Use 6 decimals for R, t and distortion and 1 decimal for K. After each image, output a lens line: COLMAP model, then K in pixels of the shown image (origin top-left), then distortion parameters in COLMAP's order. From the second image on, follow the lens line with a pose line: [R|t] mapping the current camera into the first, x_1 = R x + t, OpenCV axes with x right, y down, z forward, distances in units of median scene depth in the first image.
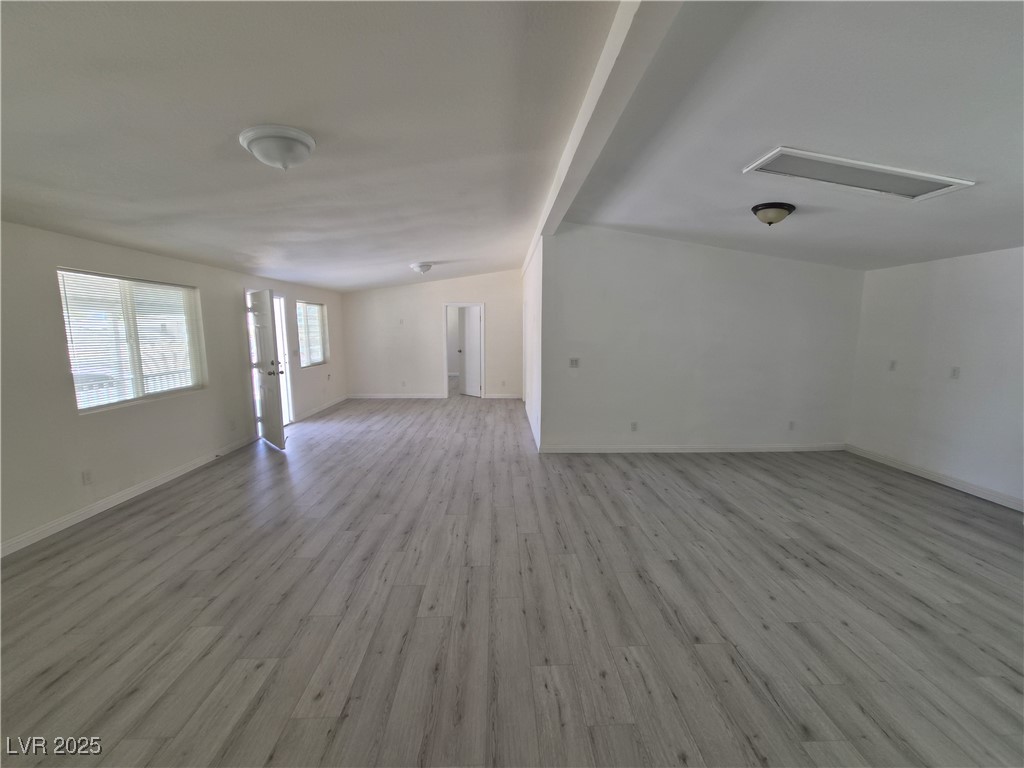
lens RADIAL K [[398.0, 0, 513.4], [0, 398.0, 382.3], [0, 0, 1]] dist [-0.002809, 0.000399]
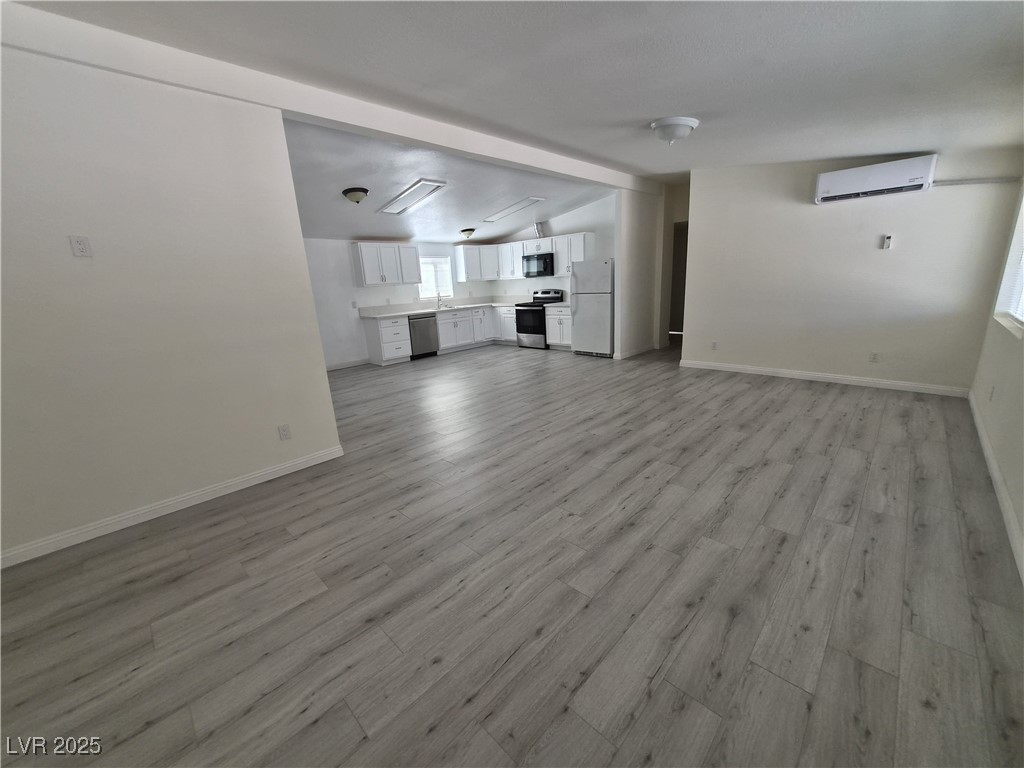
lens RADIAL K [[404.7, 0, 513.4], [0, 404.7, 381.2], [0, 0, 1]] dist [-0.000925, 0.000302]
pose [[-0.686660, -0.141734, 0.713029, -1.082656], [0.147119, 0.933425, 0.327223, -0.223740], [-0.711937, 0.329591, -0.620093, 2.073202]]
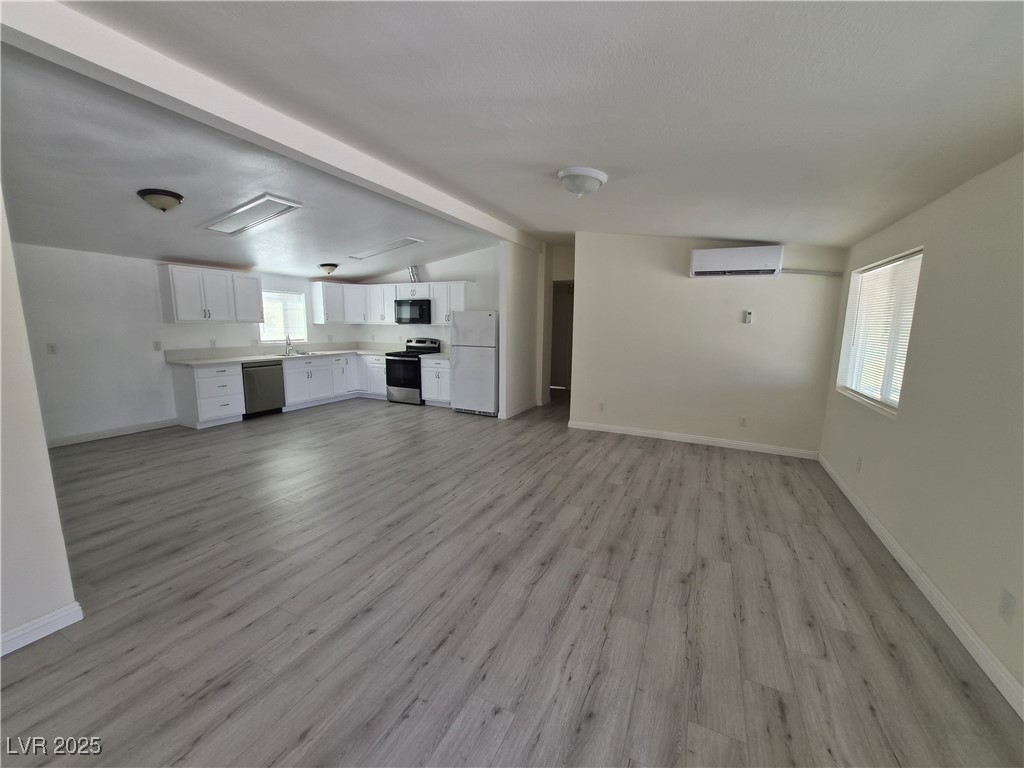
lens RADIAL K [[401.5, 0, 512.0], [0, 401.5, 384.0], [0, 0, 1]] dist [-0.003483, 0.000198]
pose [[-0.881020, -0.082616, 0.465809, -0.830547], [0.049256, 0.963263, 0.264005, -0.227054], [-0.470508, 0.255537, -0.844585, 1.884303]]
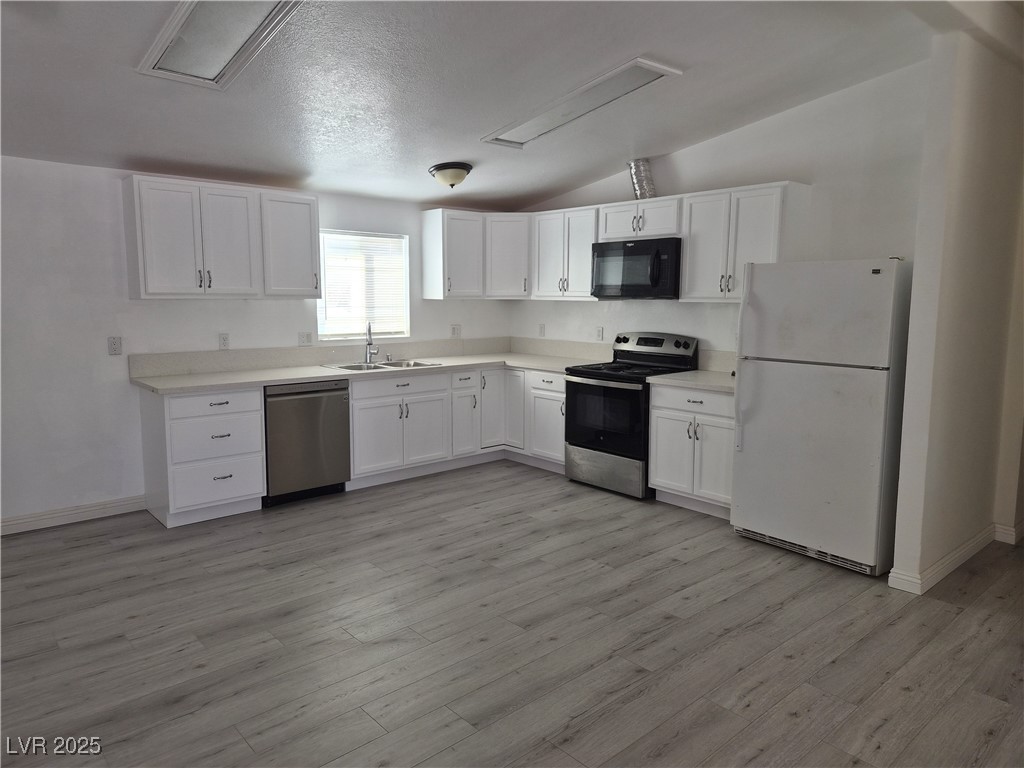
lens RADIAL K [[684.1, 0, 507.9], [0, 684.1, 379.9], [0, 0, 1]] dist [0.021736, -0.001212]
pose [[-0.633153, -0.099224, 0.767641, -0.241997], [0.096023, 0.974019, 0.205099, -0.144563], [-0.768048, 0.203570, -0.607175, 1.309595]]
